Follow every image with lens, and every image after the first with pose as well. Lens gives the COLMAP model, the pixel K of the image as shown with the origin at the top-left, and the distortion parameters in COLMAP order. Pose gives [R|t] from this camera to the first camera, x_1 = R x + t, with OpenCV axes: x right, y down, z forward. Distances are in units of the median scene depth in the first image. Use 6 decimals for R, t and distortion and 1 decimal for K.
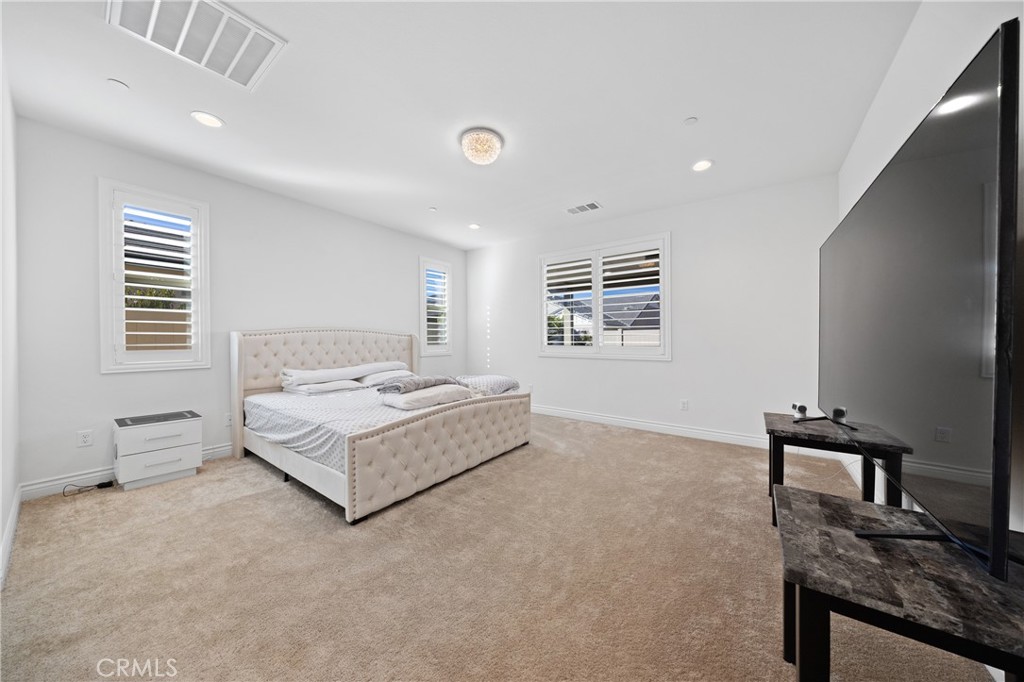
lens RADIAL K [[327.6, 0, 513.0], [0, 327.6, 336.9], [0, 0, 1]] dist [-0.002271, -0.000073]
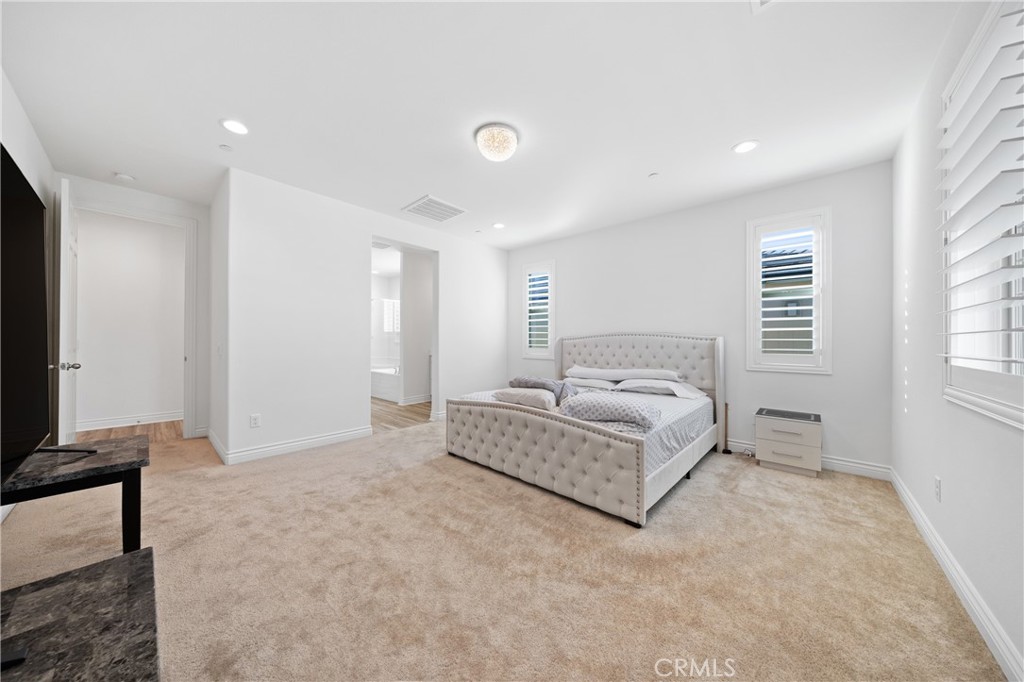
lens RADIAL K [[327.6, 0, 514.2], [0, 327.6, 343.3], [0, 0, 1]] dist [-0.002271, -0.000073]
pose [[-0.099639, 0.005913, -0.995006, 0.613299], [-0.005744, 0.999962, 0.006518, 0.004059], [0.995007, 0.006364, -0.099601, 0.821607]]
